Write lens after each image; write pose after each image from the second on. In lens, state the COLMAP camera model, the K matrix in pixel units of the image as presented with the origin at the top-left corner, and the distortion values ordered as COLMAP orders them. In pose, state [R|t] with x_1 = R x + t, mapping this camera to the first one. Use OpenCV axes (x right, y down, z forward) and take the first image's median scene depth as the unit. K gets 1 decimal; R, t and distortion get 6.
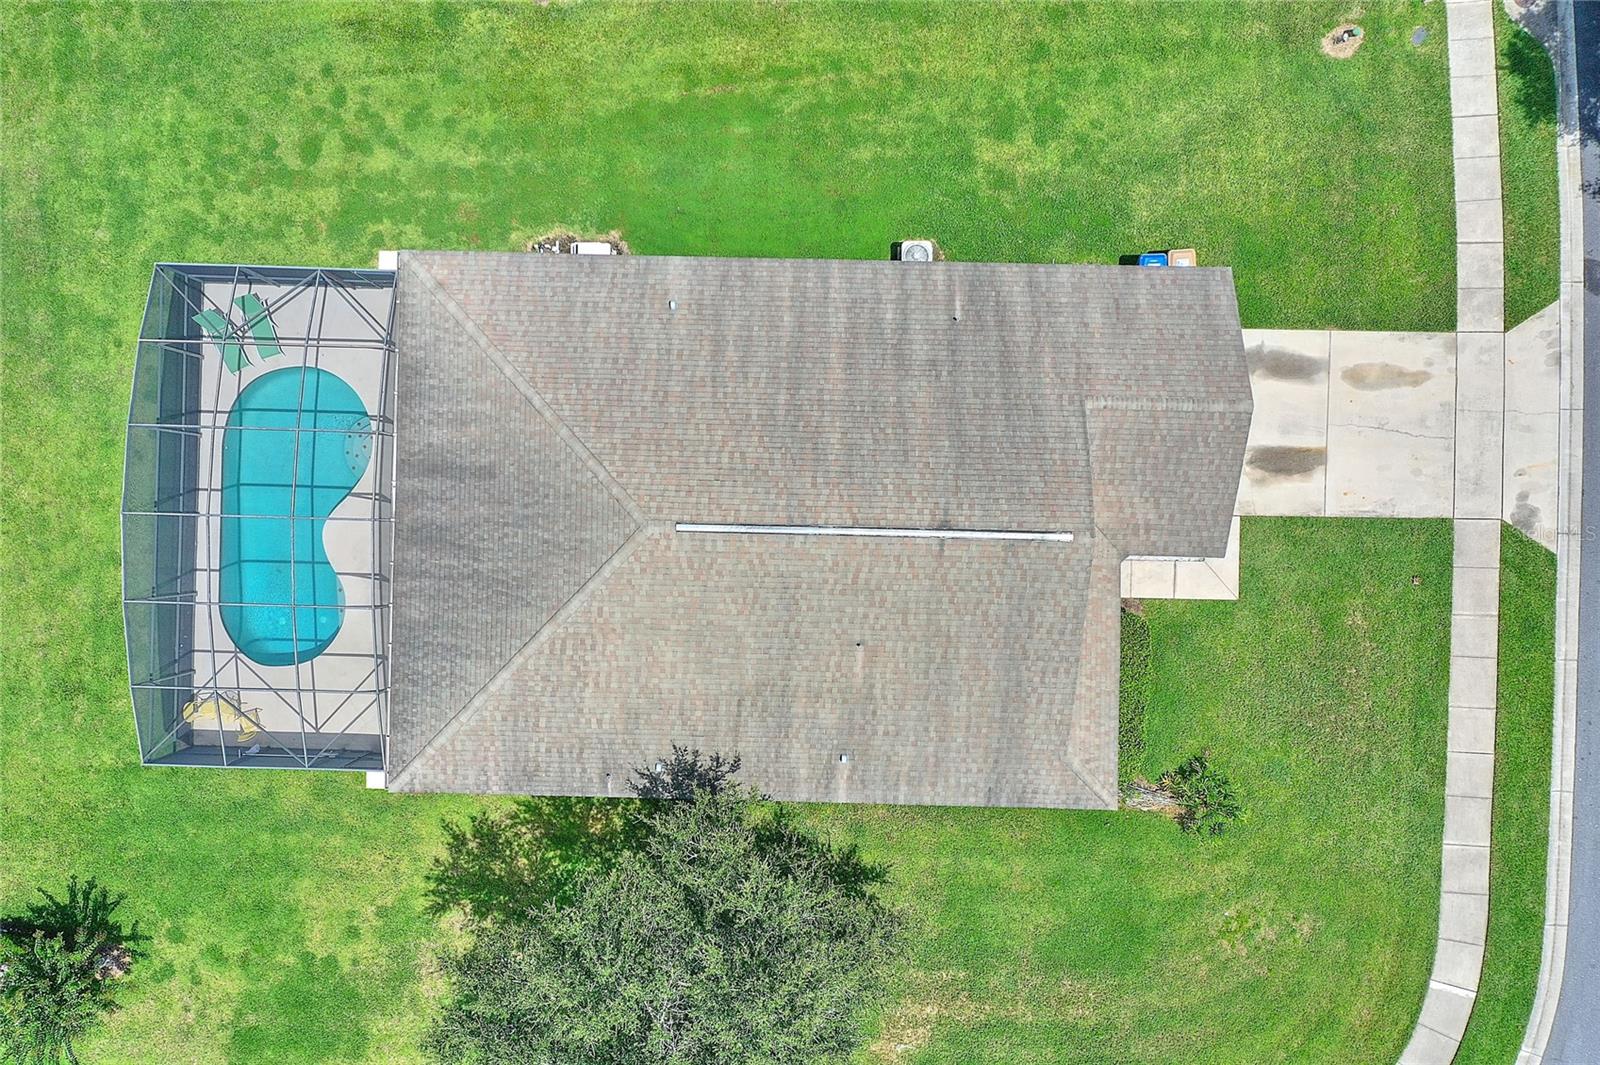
lens RADIAL K [[1272.2, 0, 800.0], [0, 1272.2, 532.5], [0, 0, 1]] dist [0.020651, 0.009970]
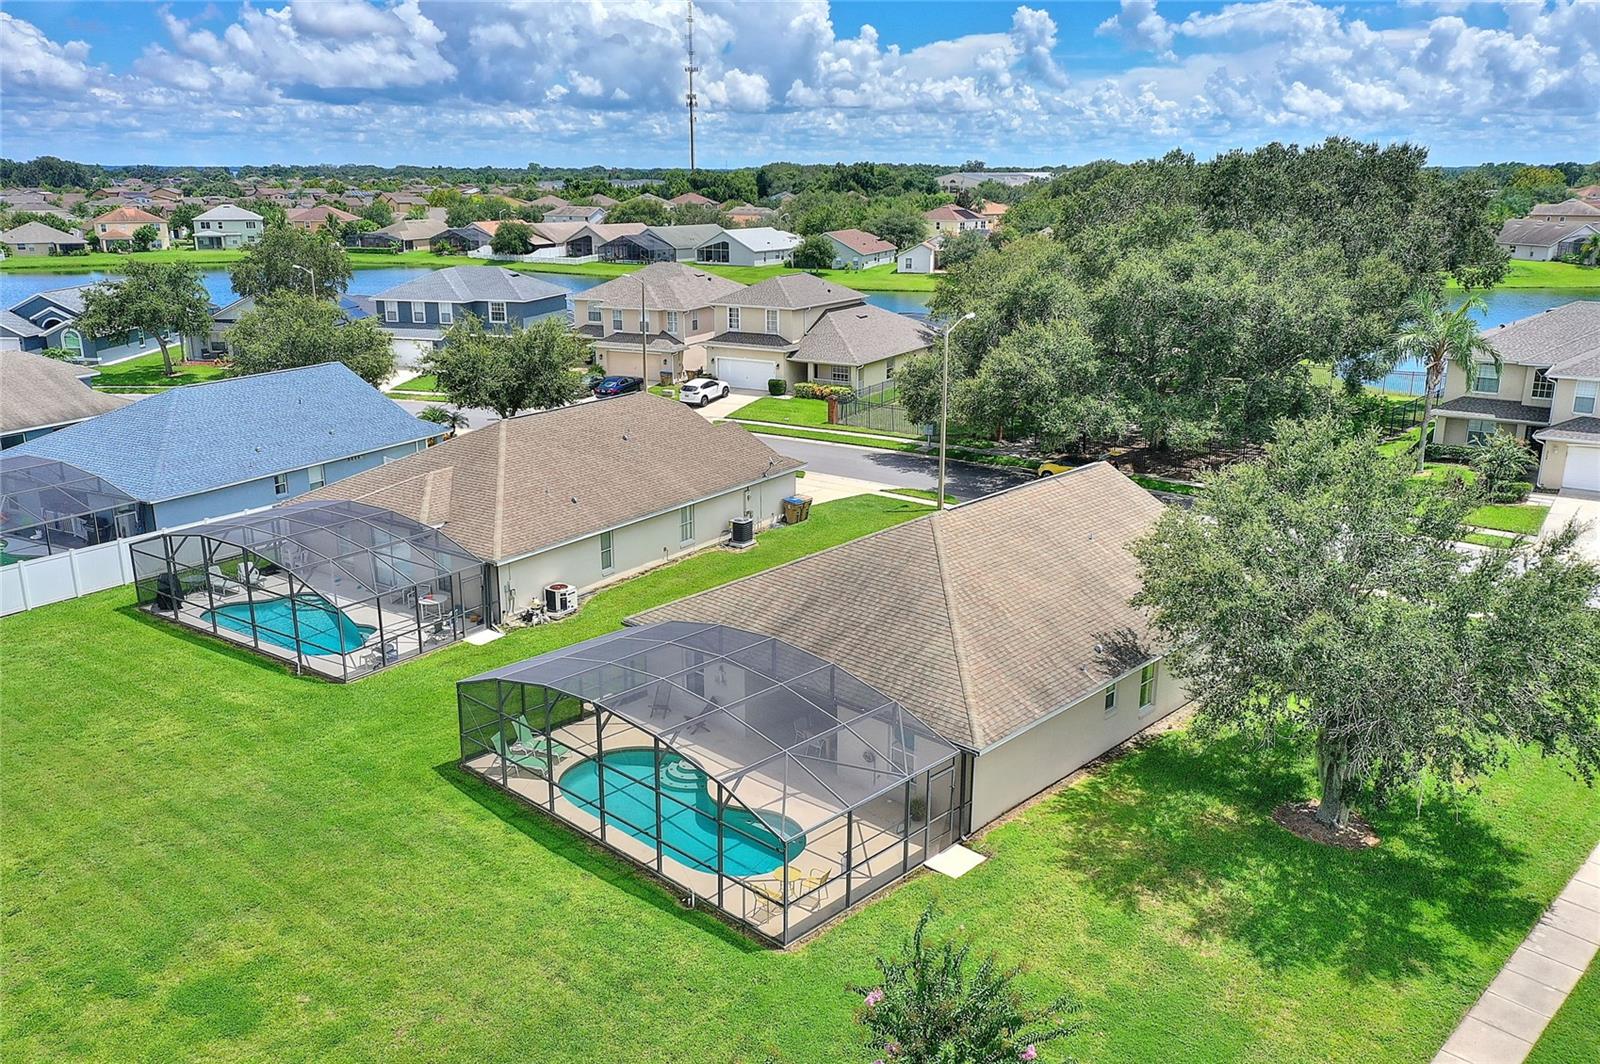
lens RADIAL K [[1272.2, 0, 800.0], [0, 1272.2, 532.0], [0, 0, 1]] dist [0.020651, 0.009970]
pose [[0.673101, -0.196460, 0.712978, -0.986128], [0.739548, 0.176599, -0.649524, 0.644882], [0.001694, 0.964477, 0.264161, 0.544090]]
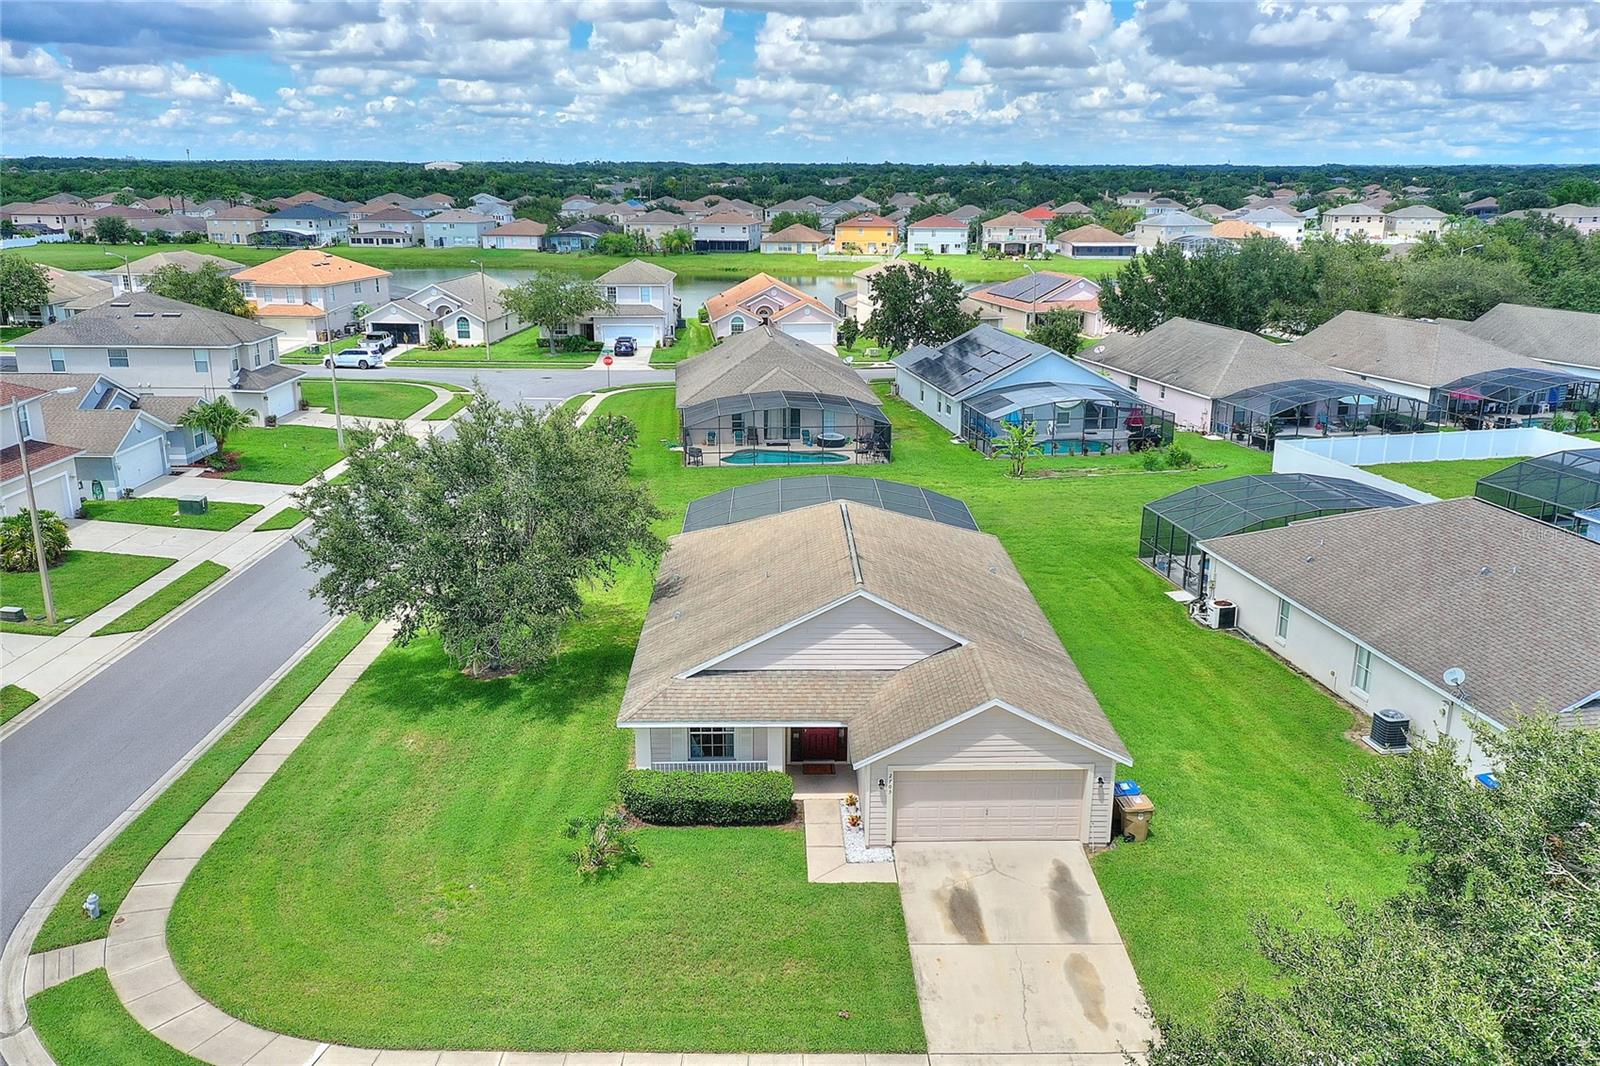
lens RADIAL K [[1272.2, 0, 800.0], [0, 1272.2, 533.0], [0, 0, 1]] dist [0.020651, 0.009970]
pose [[0.047215, 0.284581, -0.957489, 1.157937], [-0.998814, 0.002056, -0.048641, 0.103030], [-0.011874, 0.958650, 0.284341, 0.489450]]
